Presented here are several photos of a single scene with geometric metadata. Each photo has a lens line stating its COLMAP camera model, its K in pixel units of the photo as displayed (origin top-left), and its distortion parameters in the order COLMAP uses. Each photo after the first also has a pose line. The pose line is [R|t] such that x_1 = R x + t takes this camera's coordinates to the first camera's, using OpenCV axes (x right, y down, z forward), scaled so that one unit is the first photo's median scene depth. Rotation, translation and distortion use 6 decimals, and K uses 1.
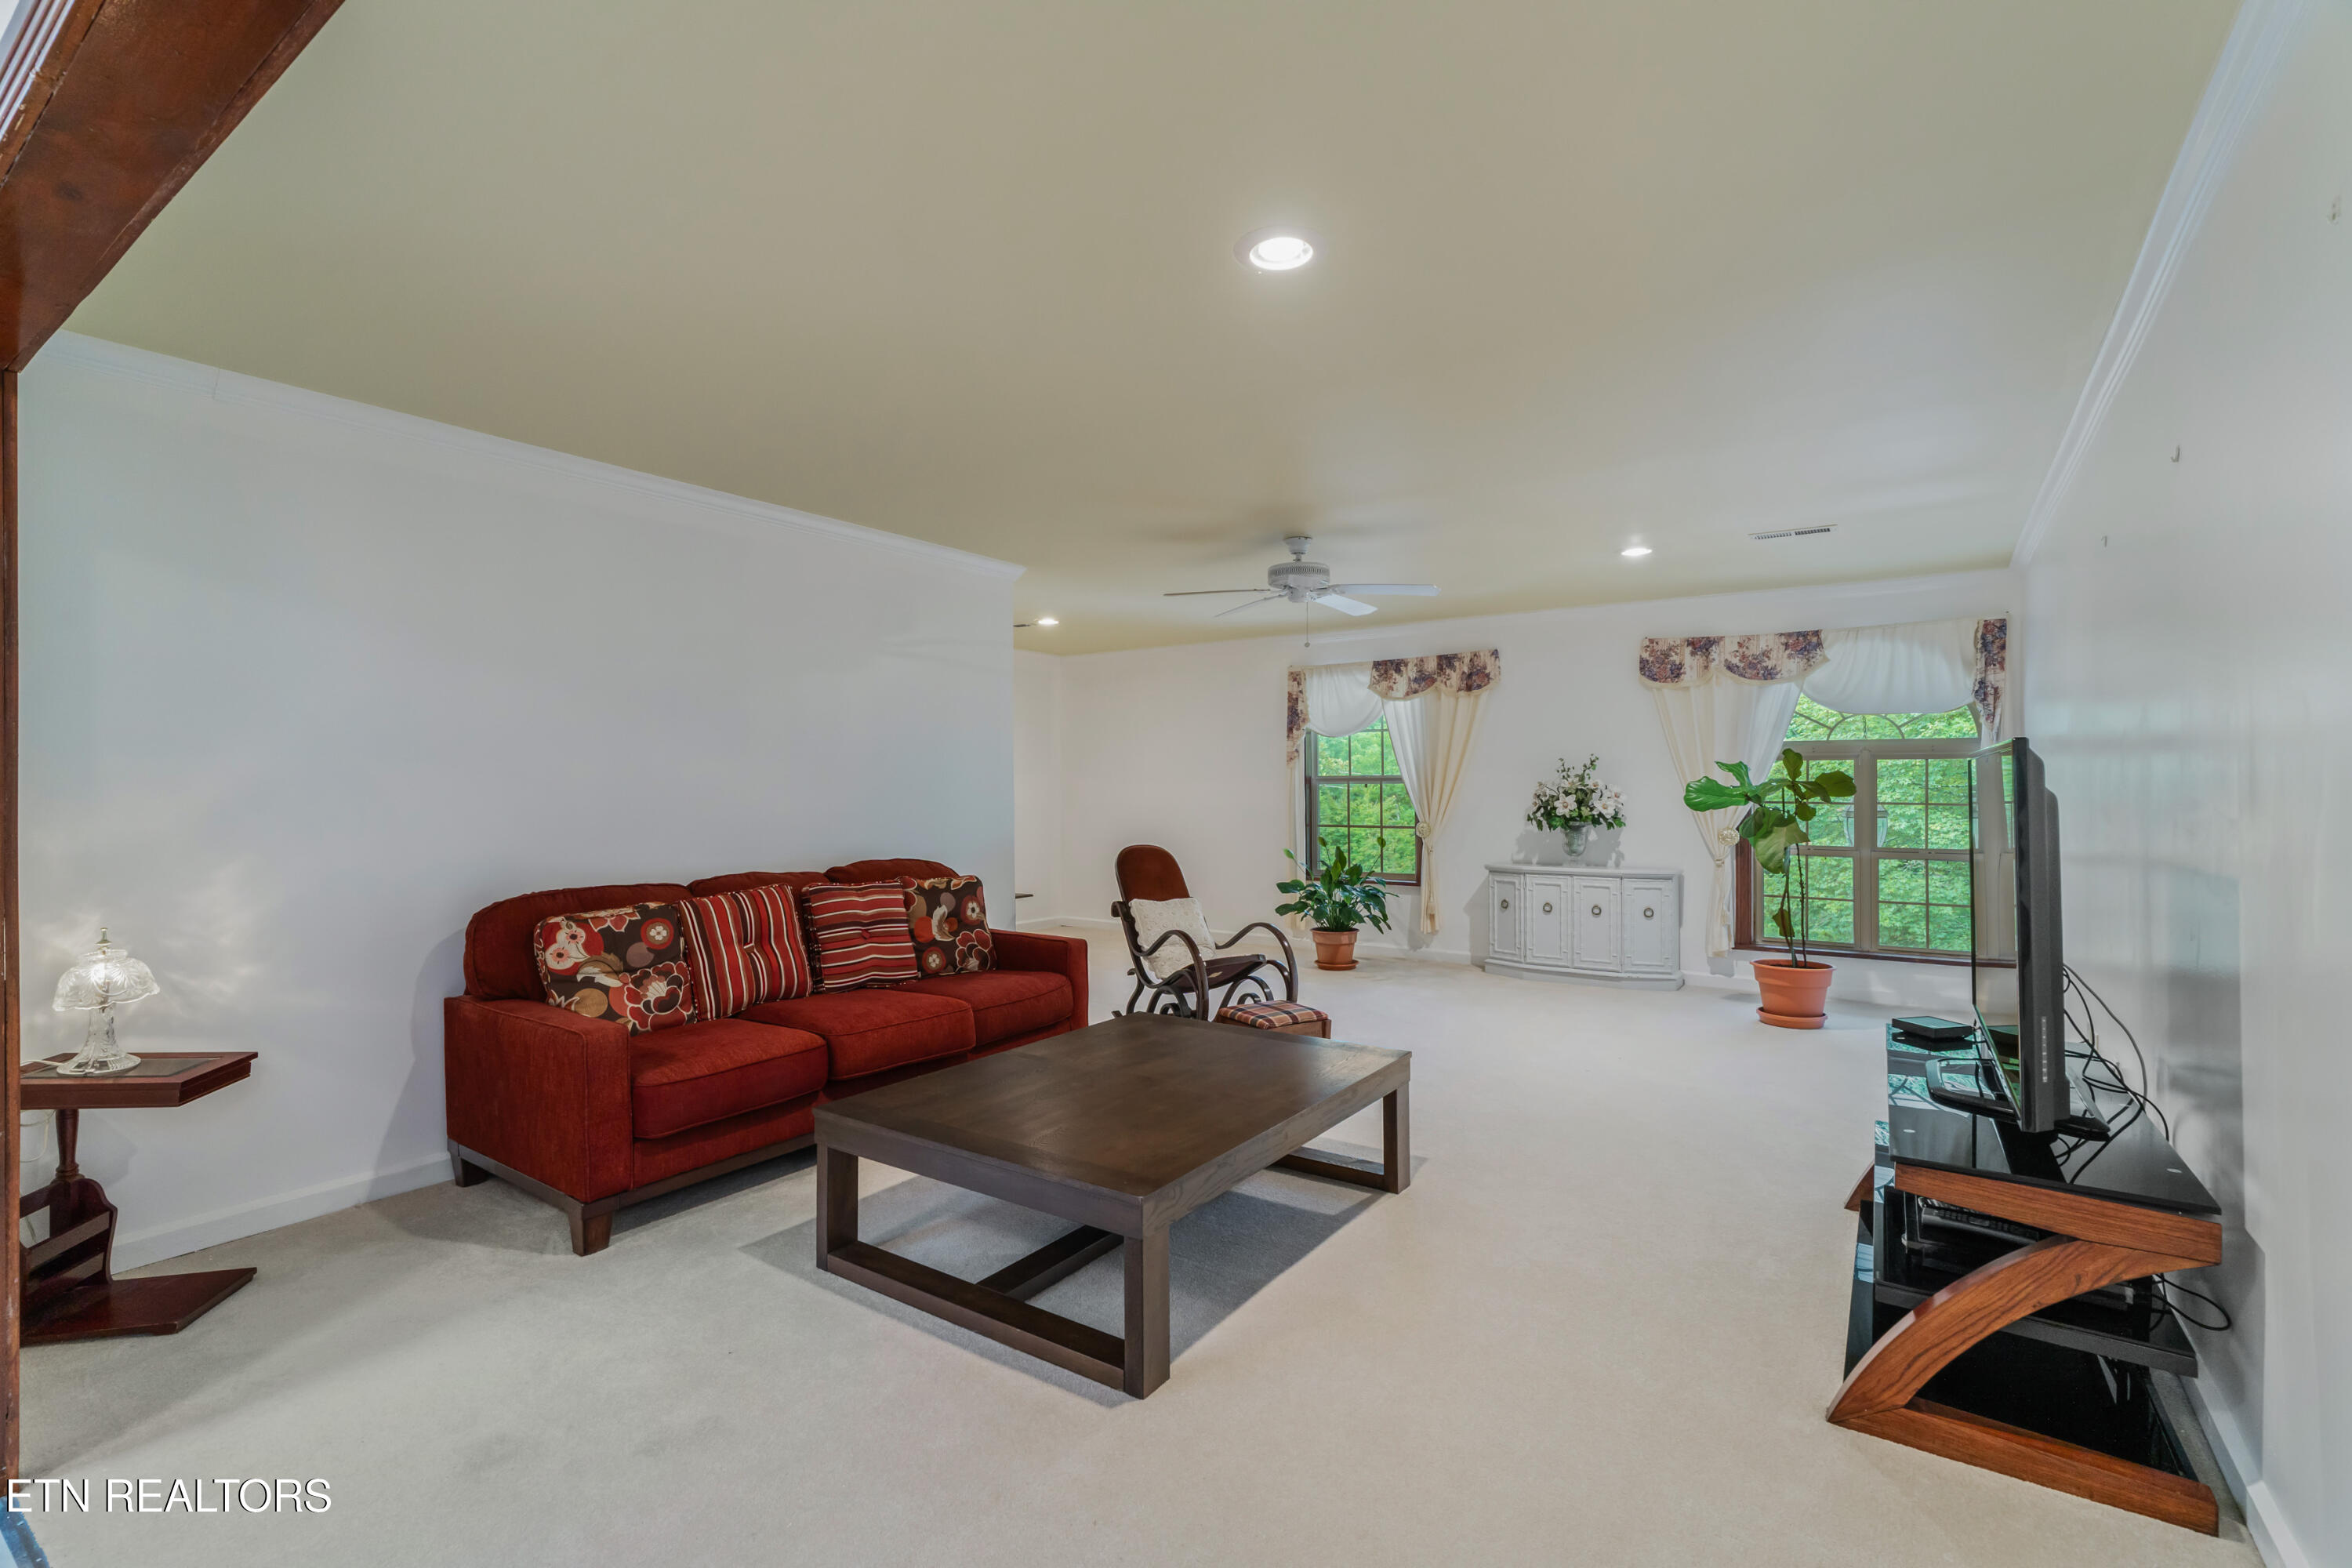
lens RADIAL K [[1049.3, 0, 1175.4], [0, 1049.3, 782.3], [0, 0, 1]] dist [-0.002789, 0.000358]
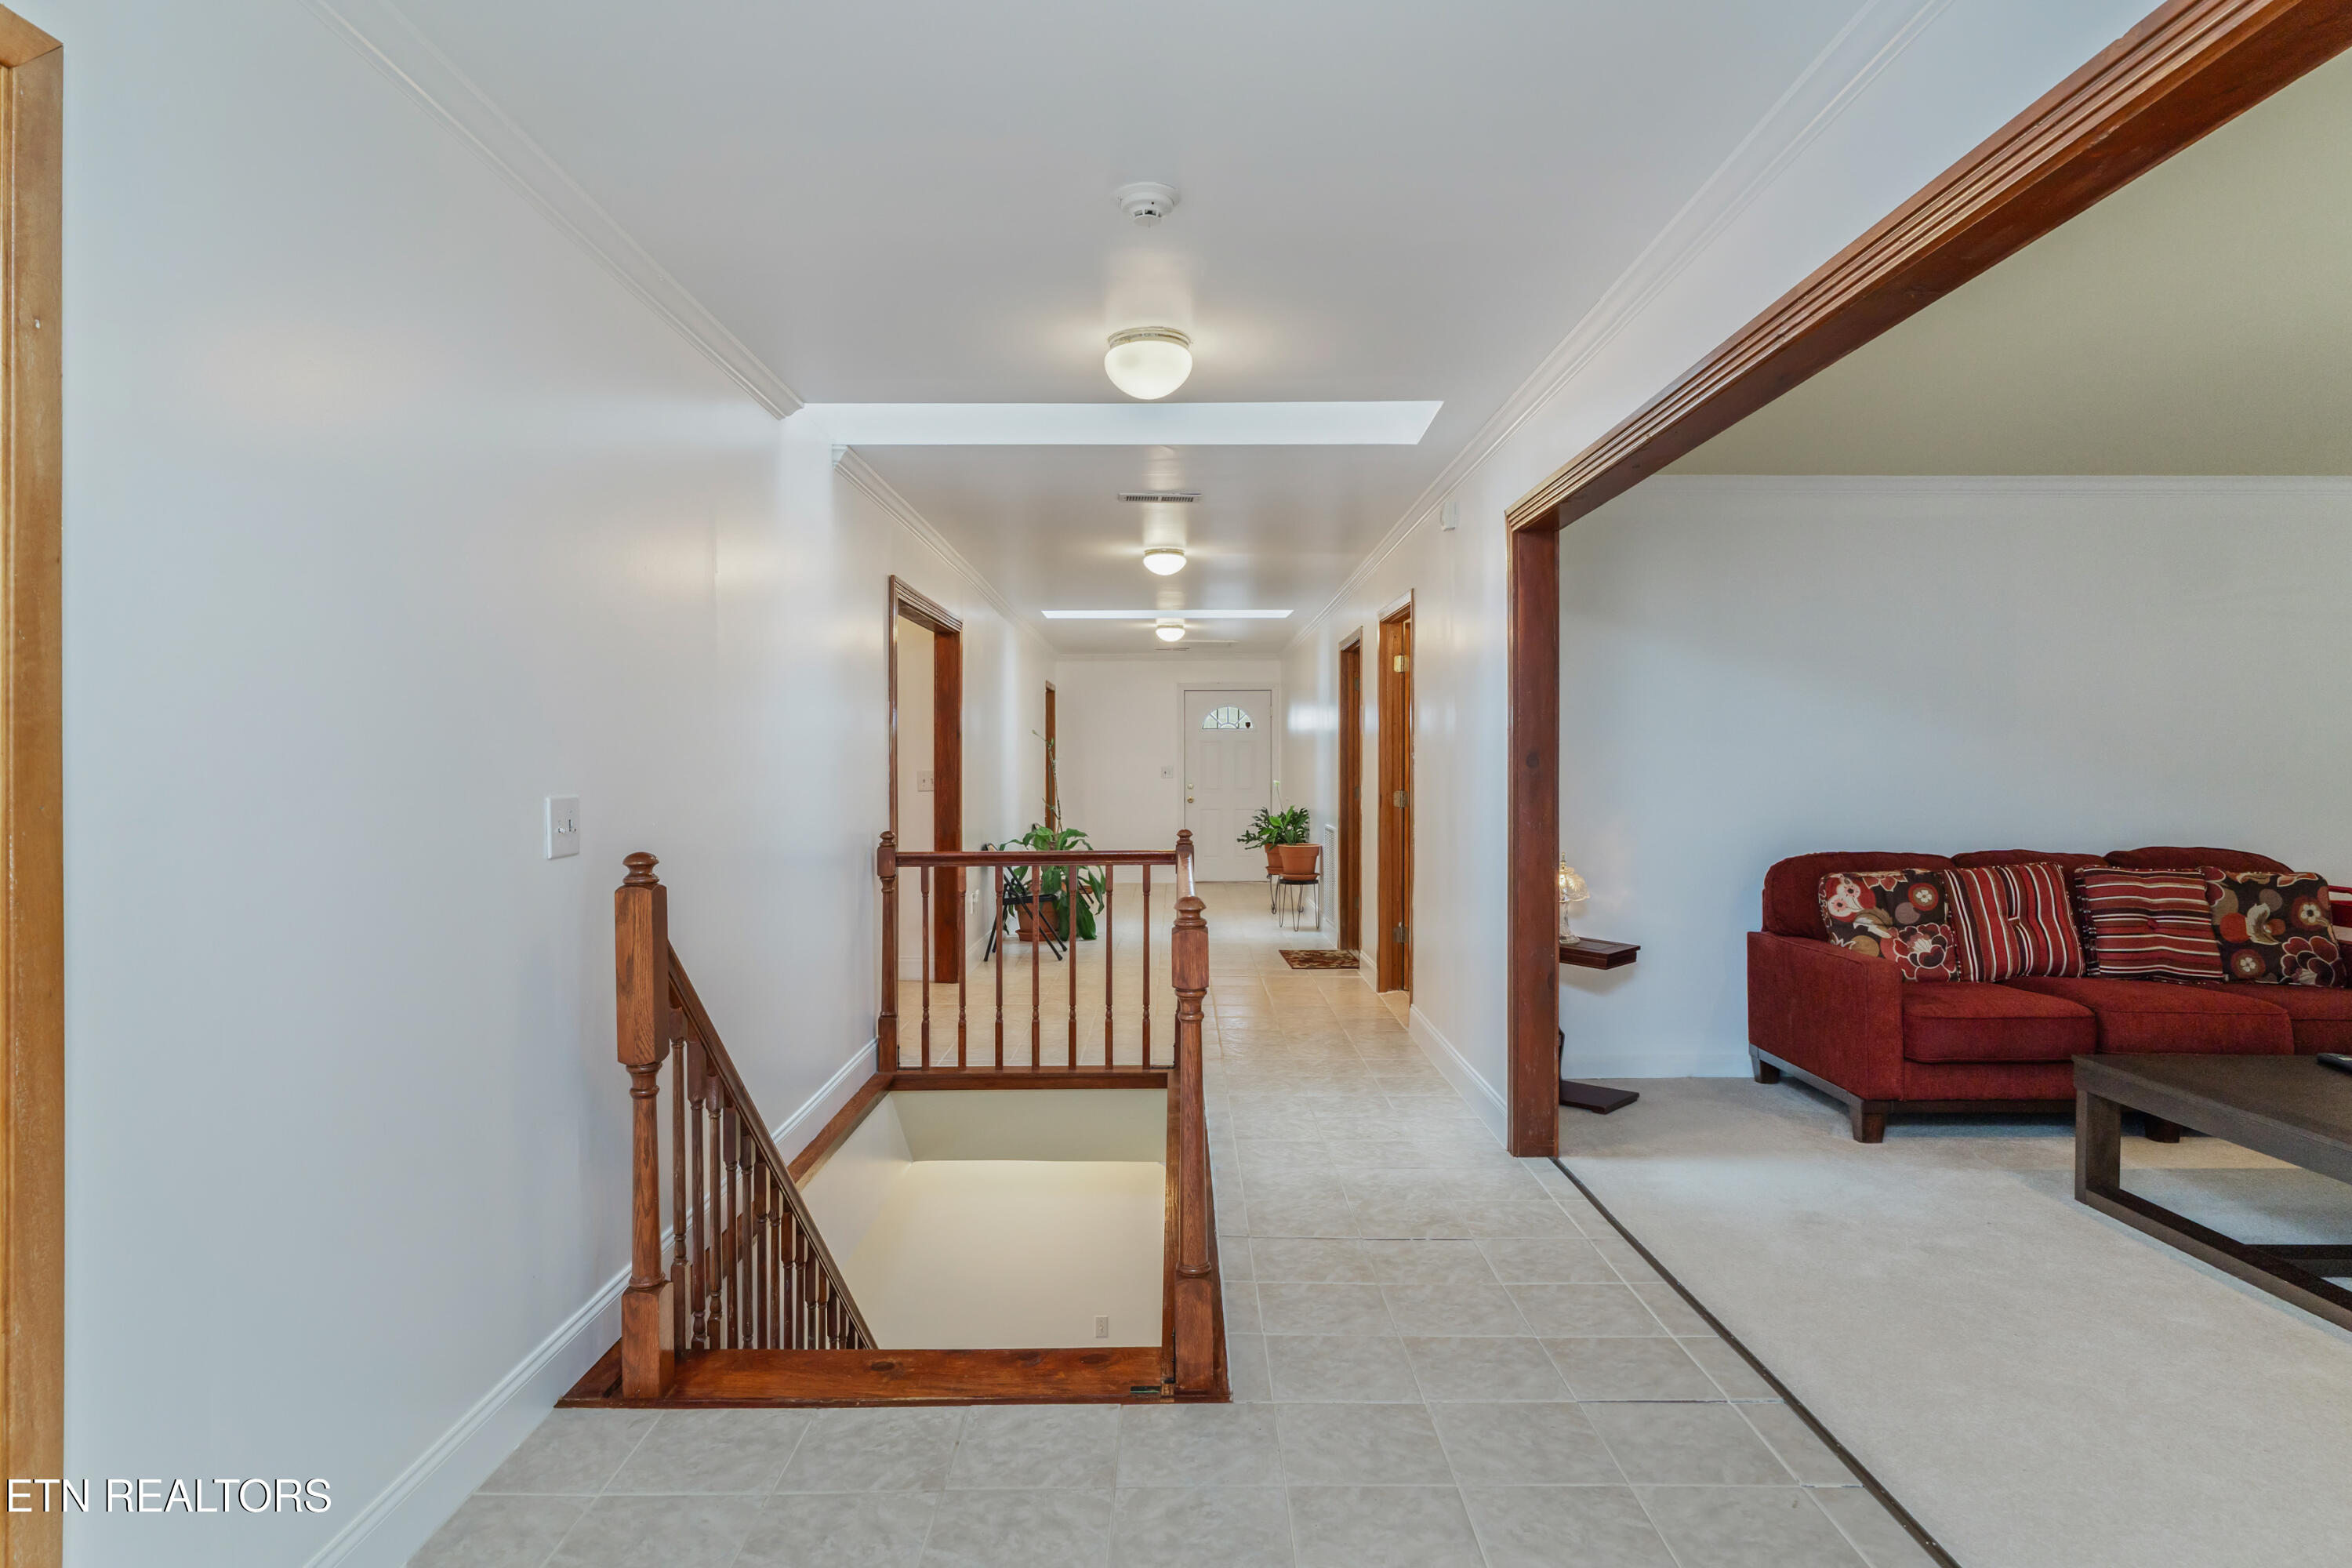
lens RADIAL K [[1328.7, 0, 1185.0], [0, 1328.7, 781.1], [0, 0, 1]] dist [0.005717, 0.003784]
pose [[0.580954, 0.013572, -0.813823, 0.158917], [-0.000332, 0.999865, 0.016438, -0.000909], [0.813936, -0.009280, 0.580880, -0.364840]]
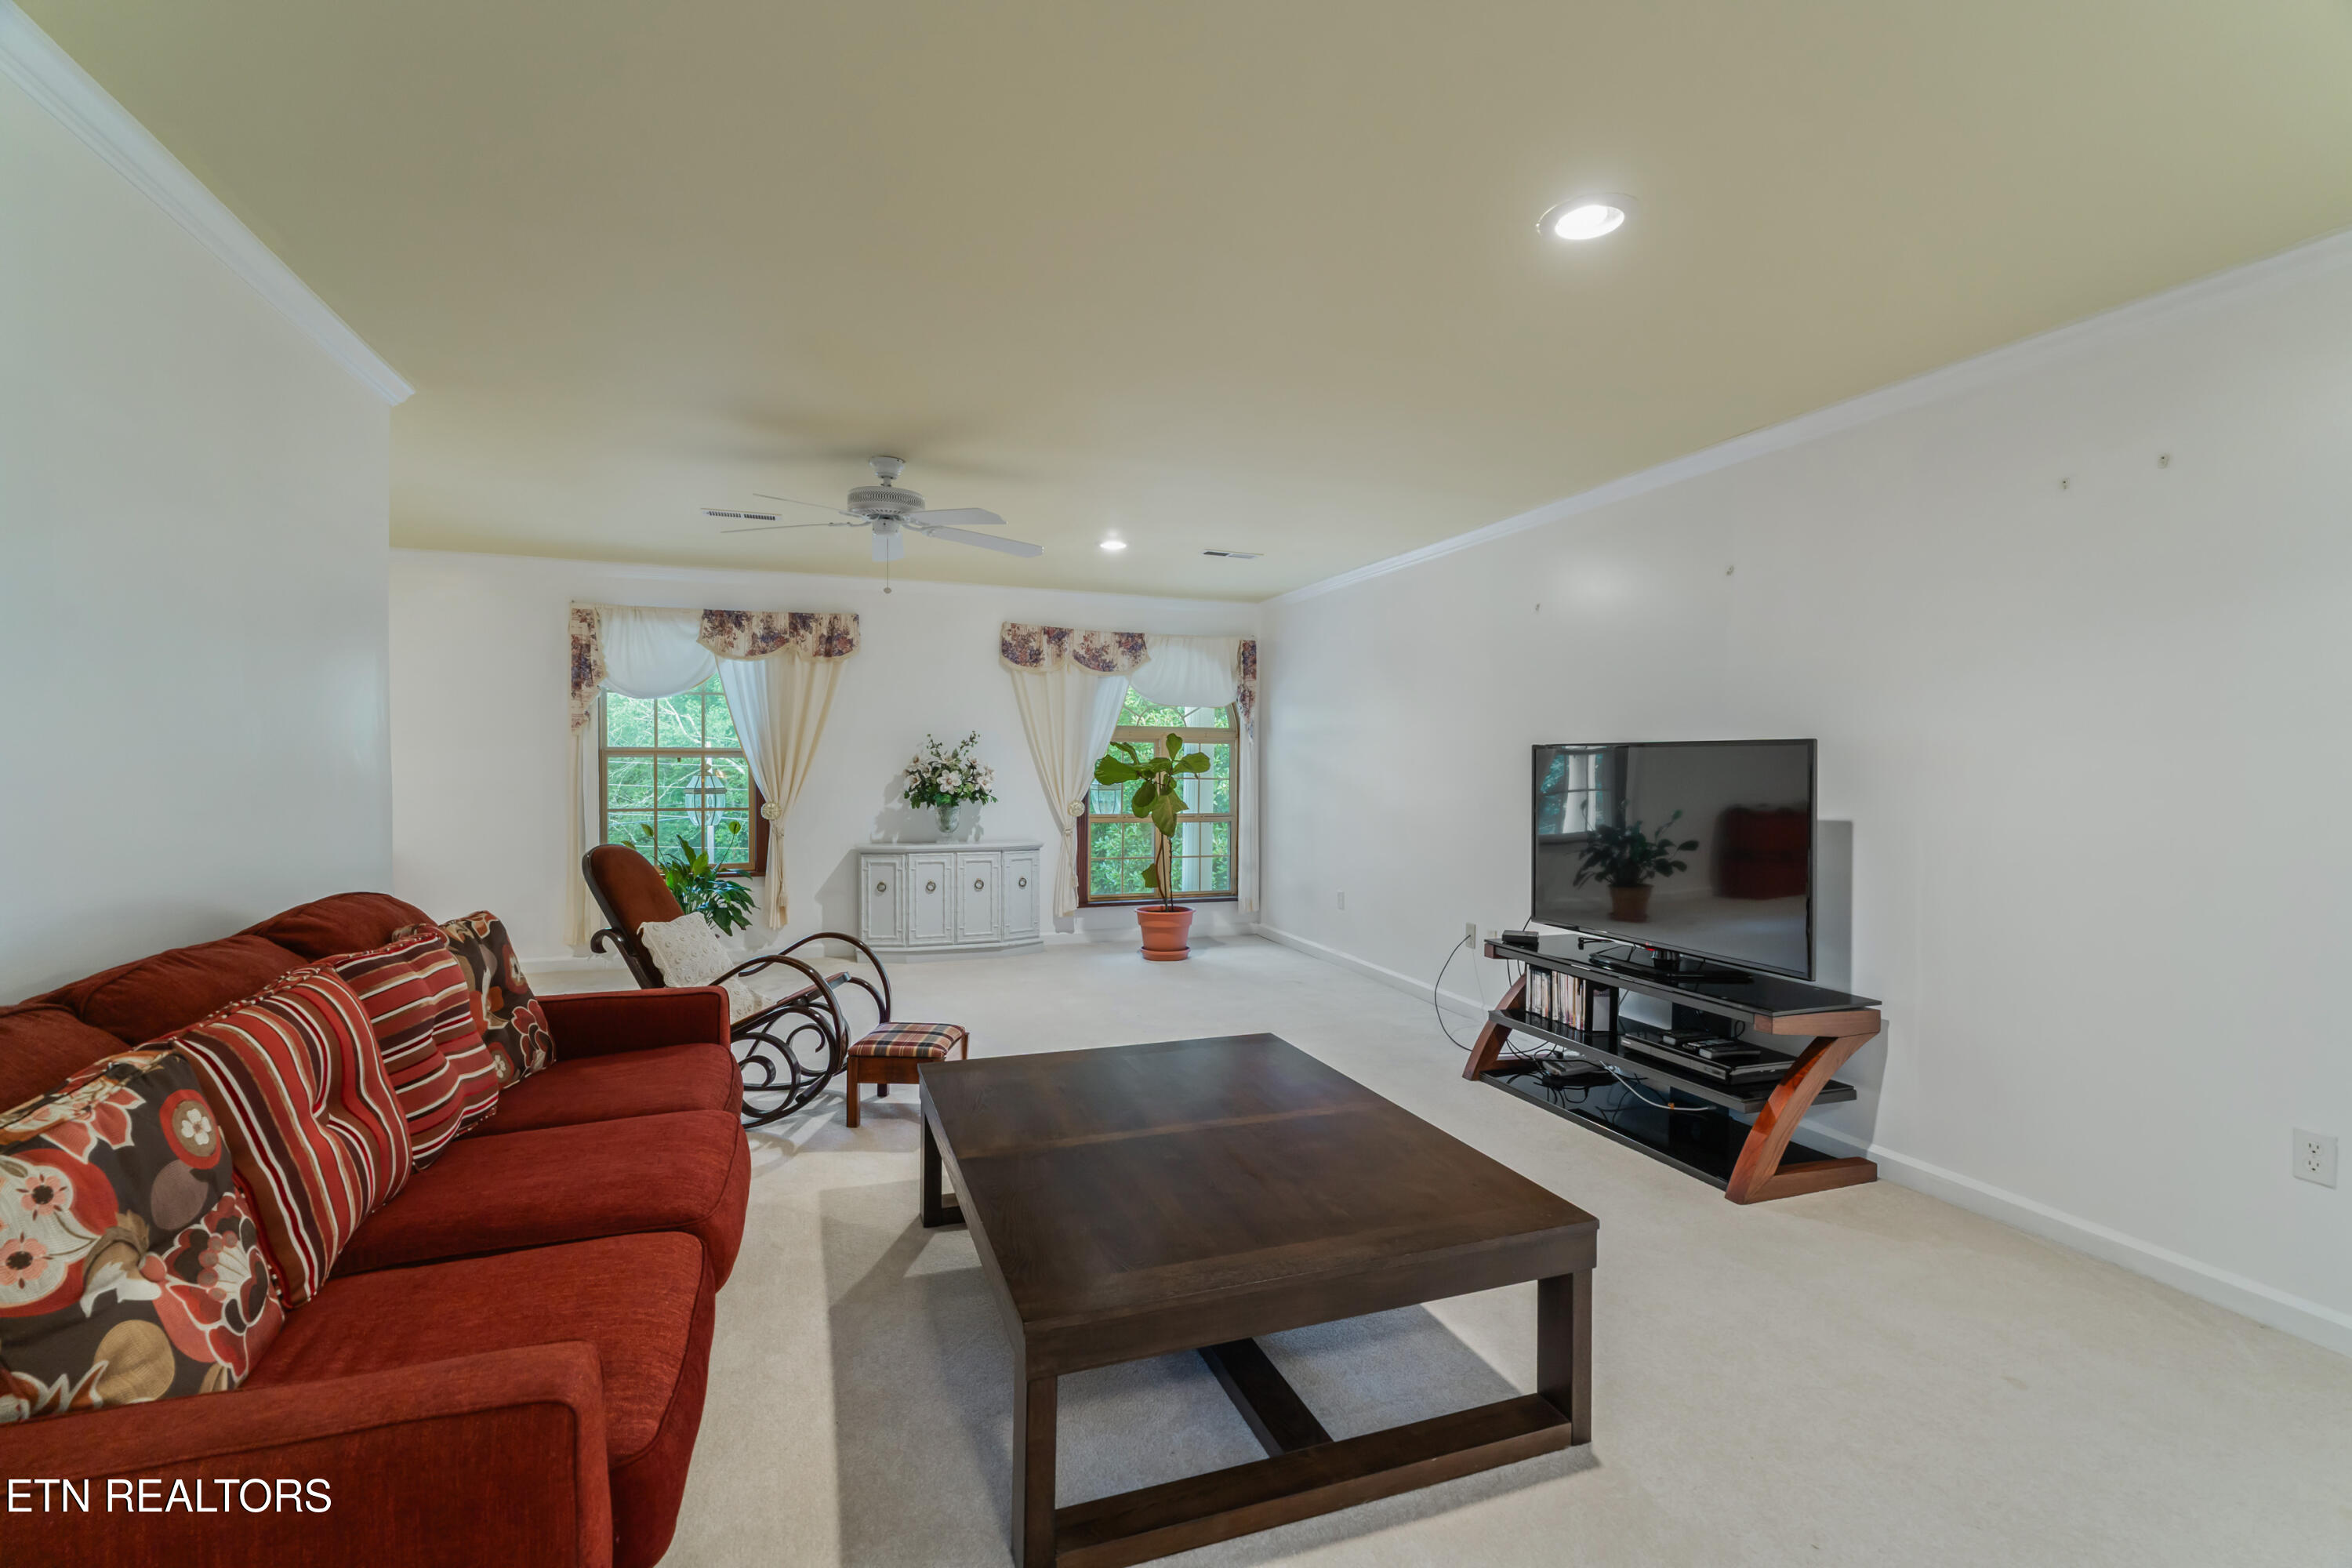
lens RADIAL K [[1049.3, 0, 1173.3], [0, 1049.3, 781.6], [0, 0, 1]] dist [-0.002789, 0.000358]
pose [[0.579436, -0.008470, 0.814974, -0.479211], [-0.009860, 0.999800, 0.017401, 0.003786], [-0.814958, -0.018119, 0.579237, 0.384331]]
